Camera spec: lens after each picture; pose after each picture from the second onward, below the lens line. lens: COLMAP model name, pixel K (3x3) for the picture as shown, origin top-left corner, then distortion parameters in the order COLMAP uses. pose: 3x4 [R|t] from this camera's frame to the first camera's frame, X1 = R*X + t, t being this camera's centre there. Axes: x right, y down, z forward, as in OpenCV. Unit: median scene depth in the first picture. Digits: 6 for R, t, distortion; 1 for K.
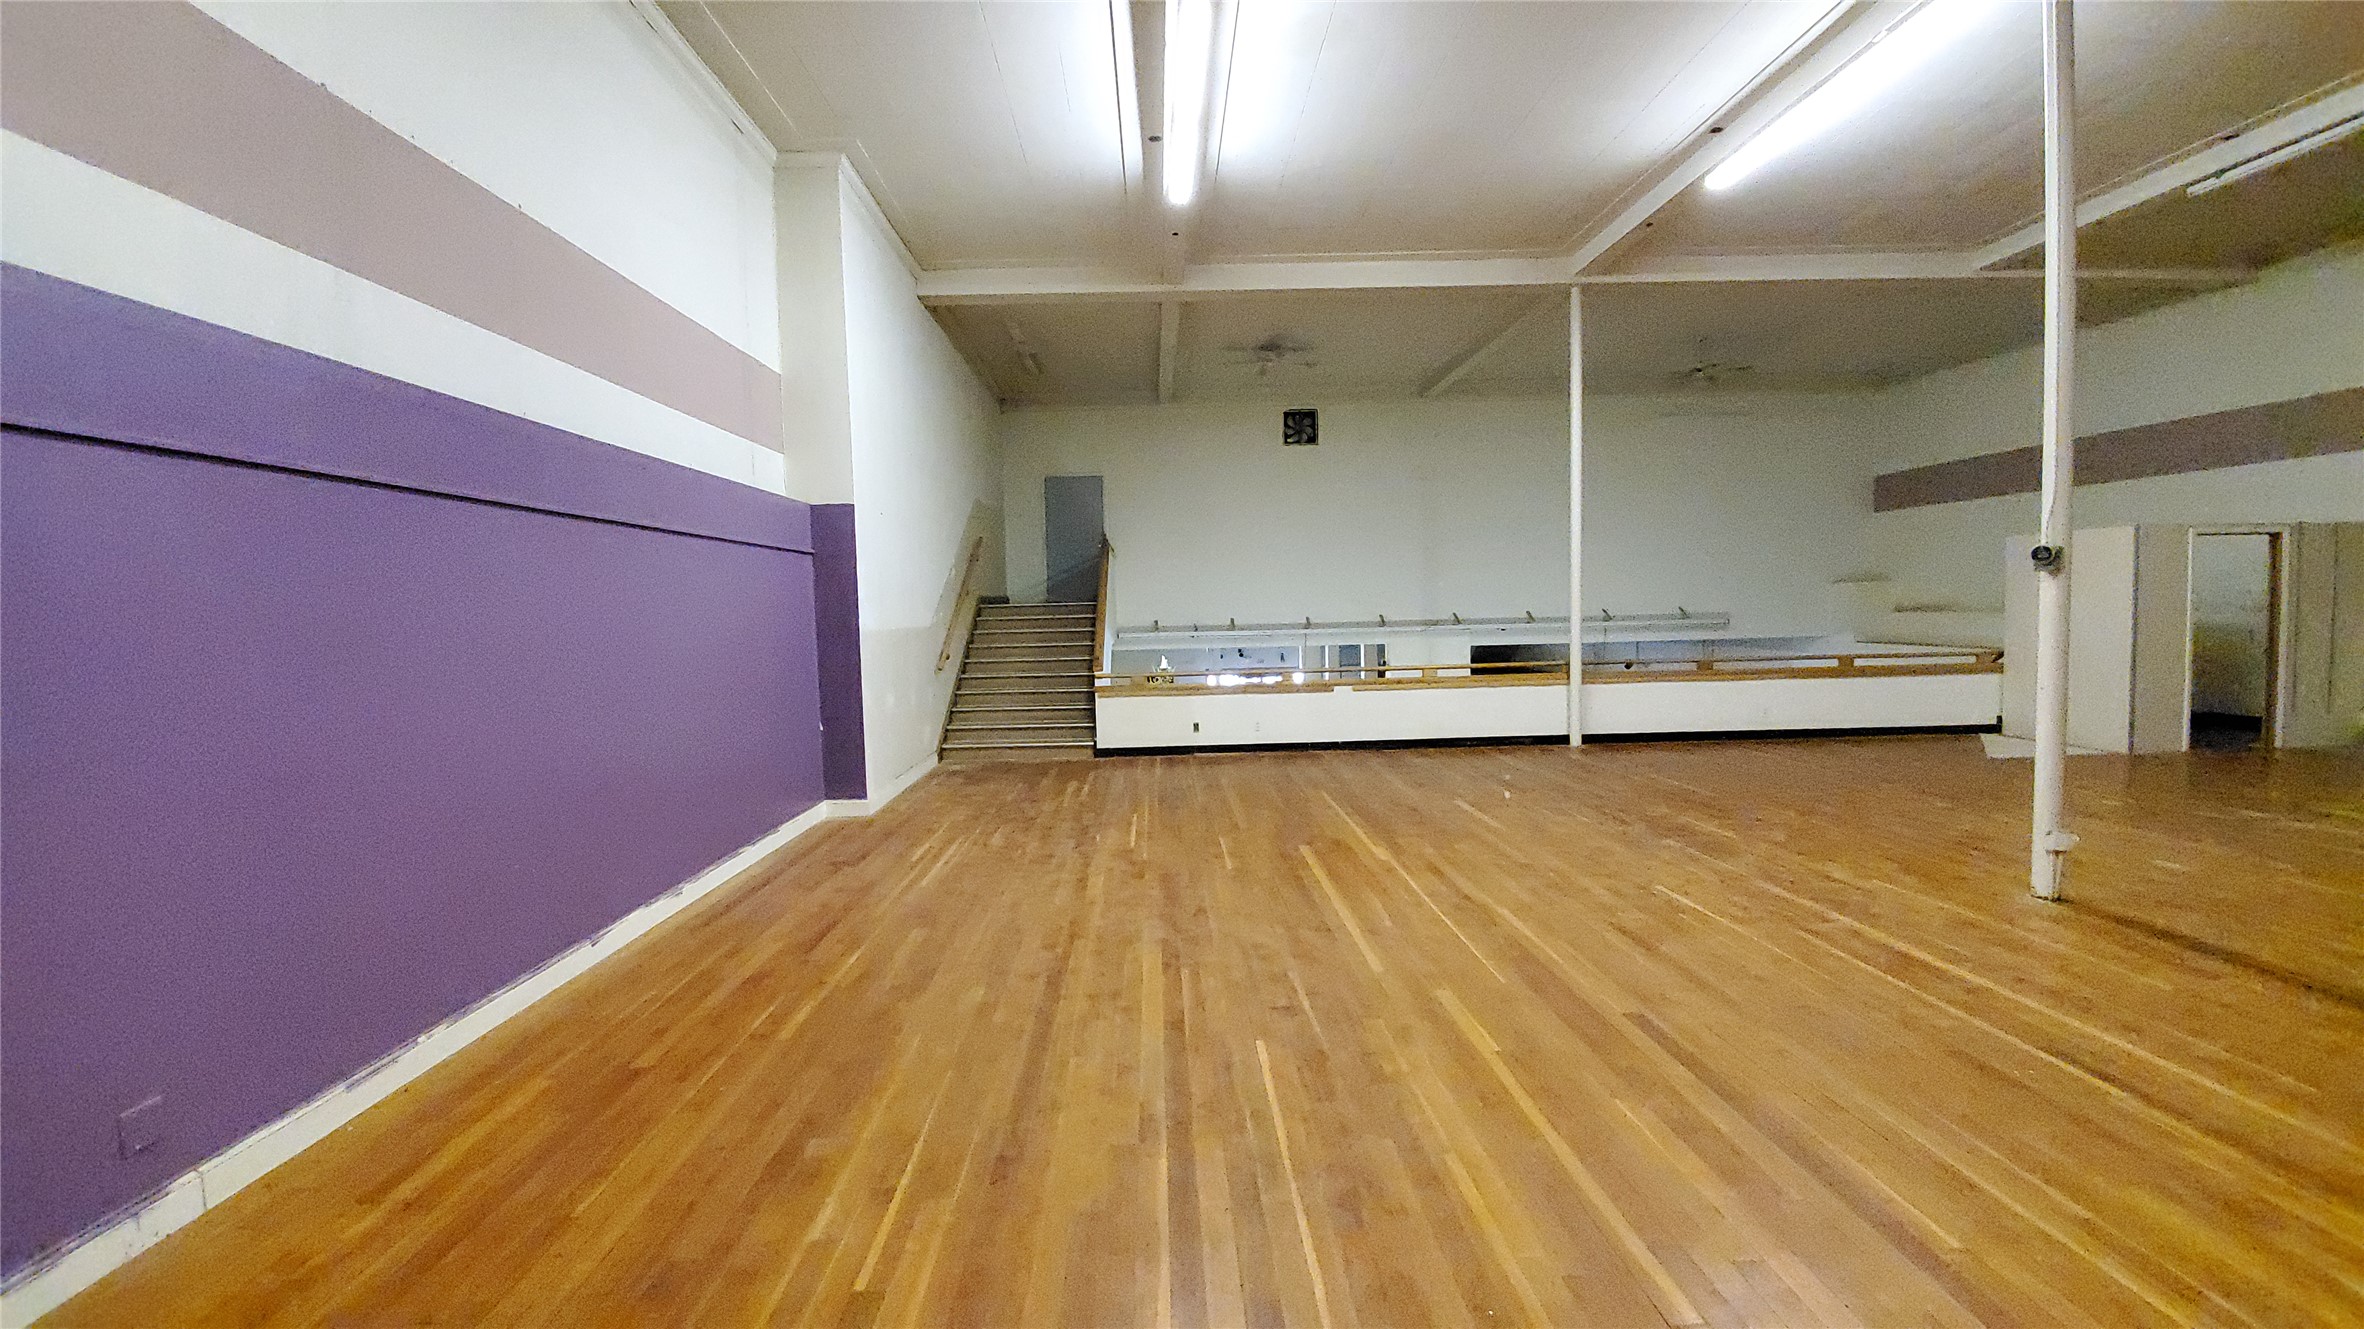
lens RADIAL K [[944.5, 0, 1179.1], [0, 944.5, 659.5], [0, 0, 1]] dist [-0.001259, -0.000289]
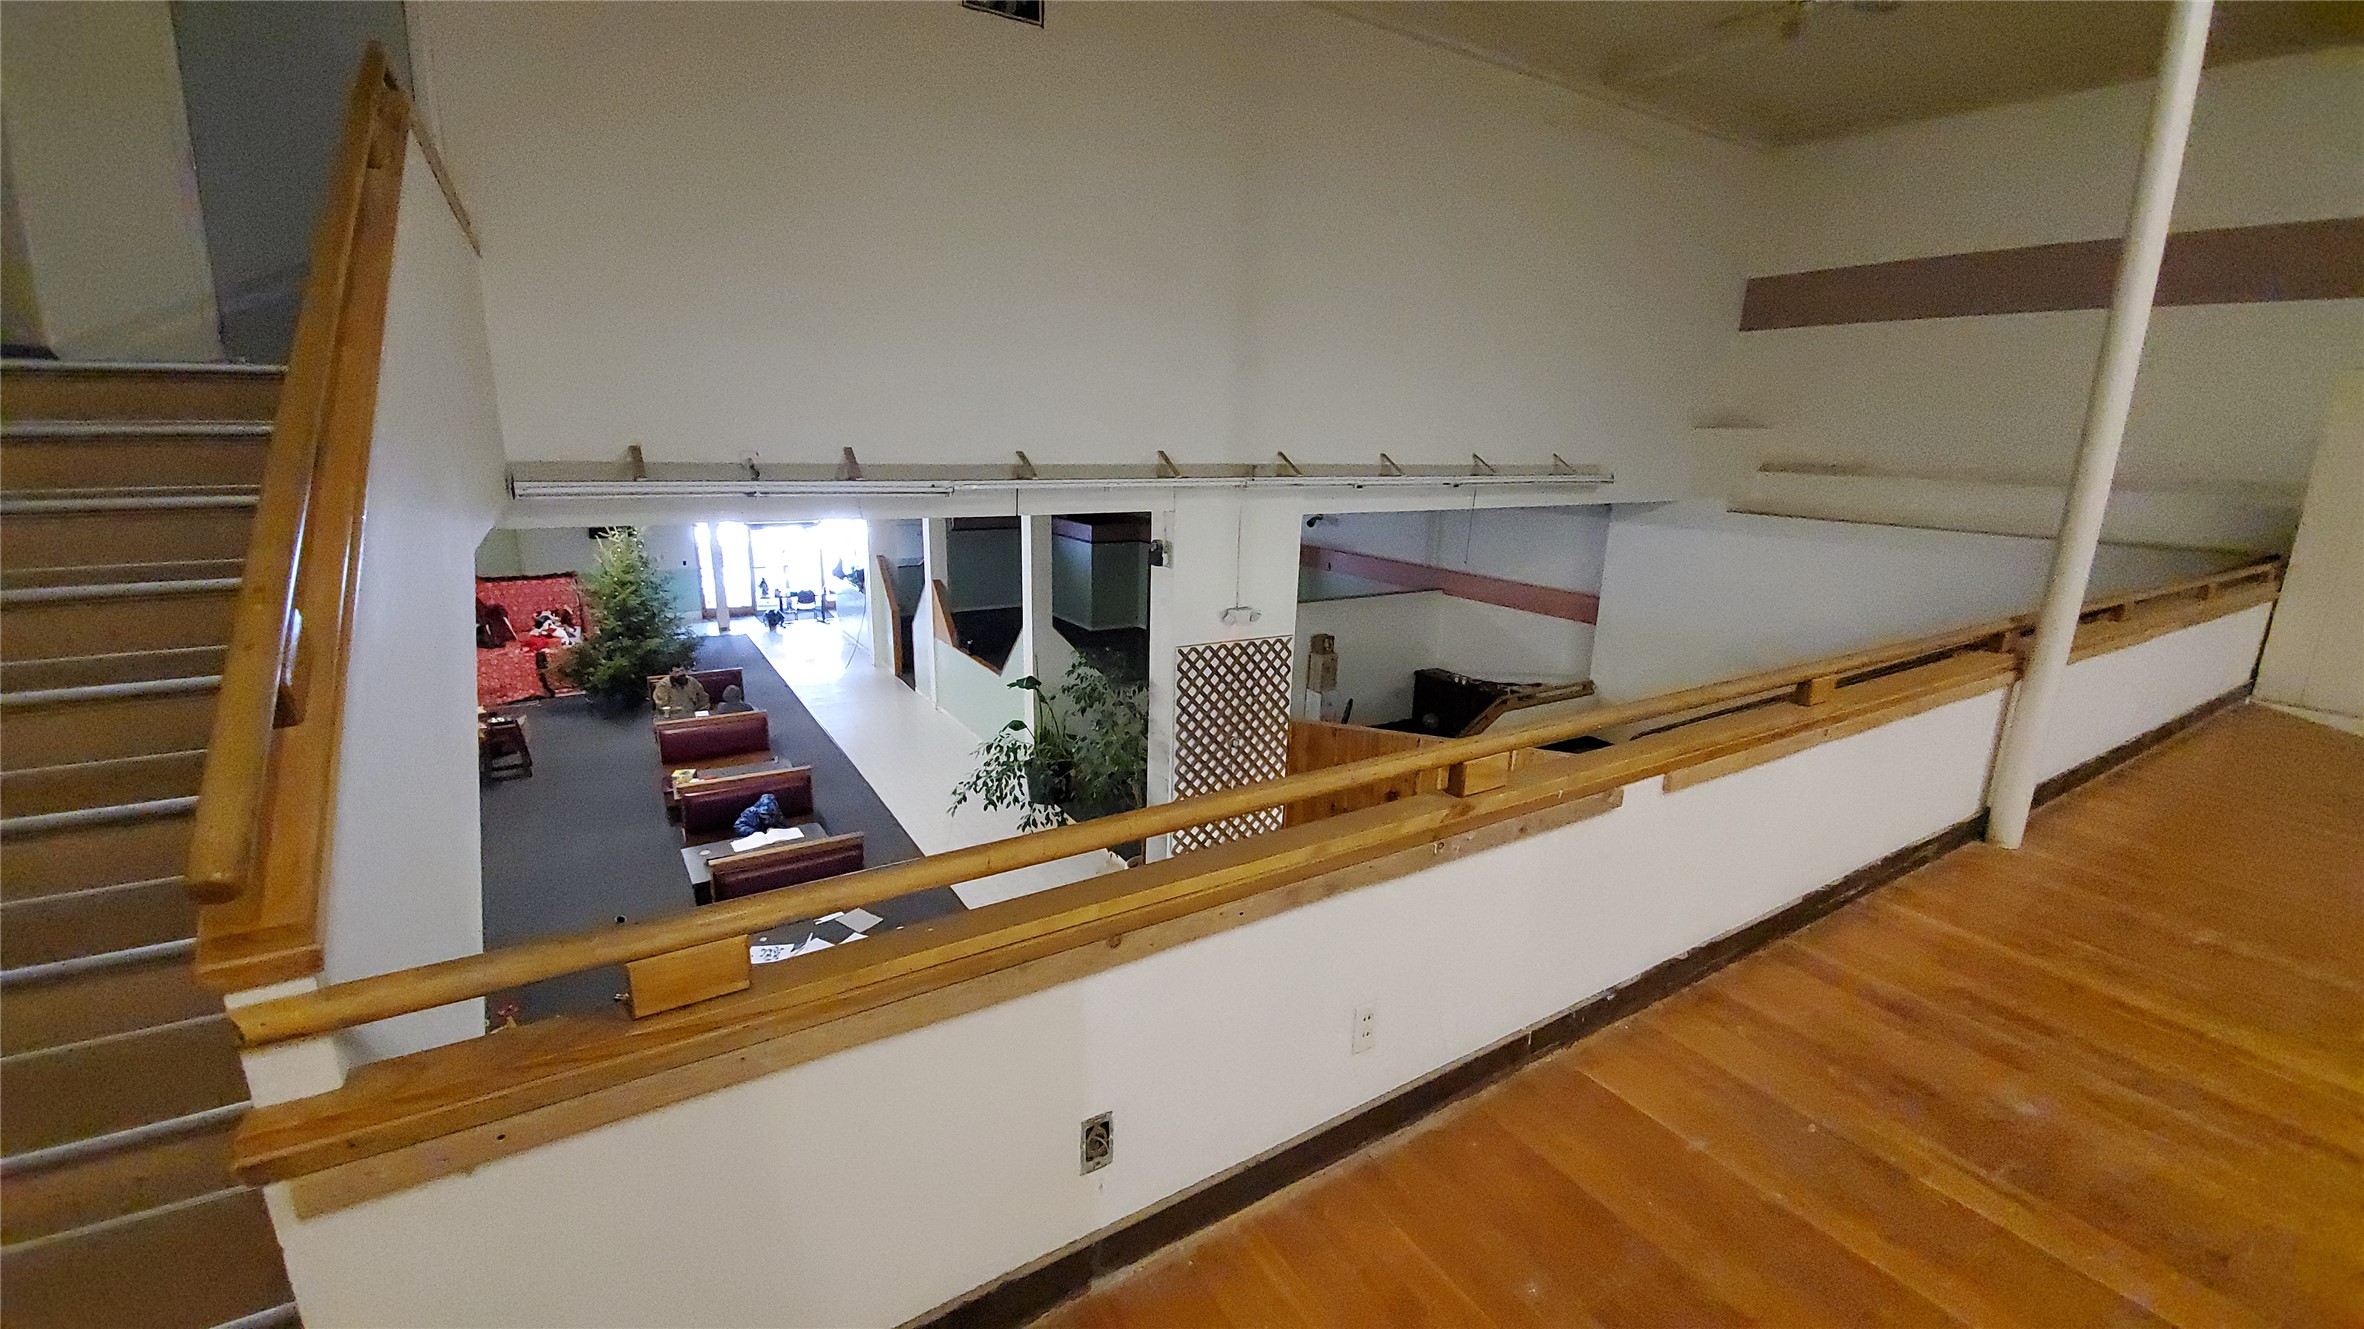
lens RADIAL K [[944.5, 0, 1184.9], [0, 944.5, 664.3], [0, 0, 1]] dist [-0.001259, -0.000289]
pose [[0.859405, -0.079954, 0.505005, -0.031413], [-0.016456, 0.982861, 0.183614, -0.029513], [-0.511030, -0.166109, 0.843360, 0.573661]]
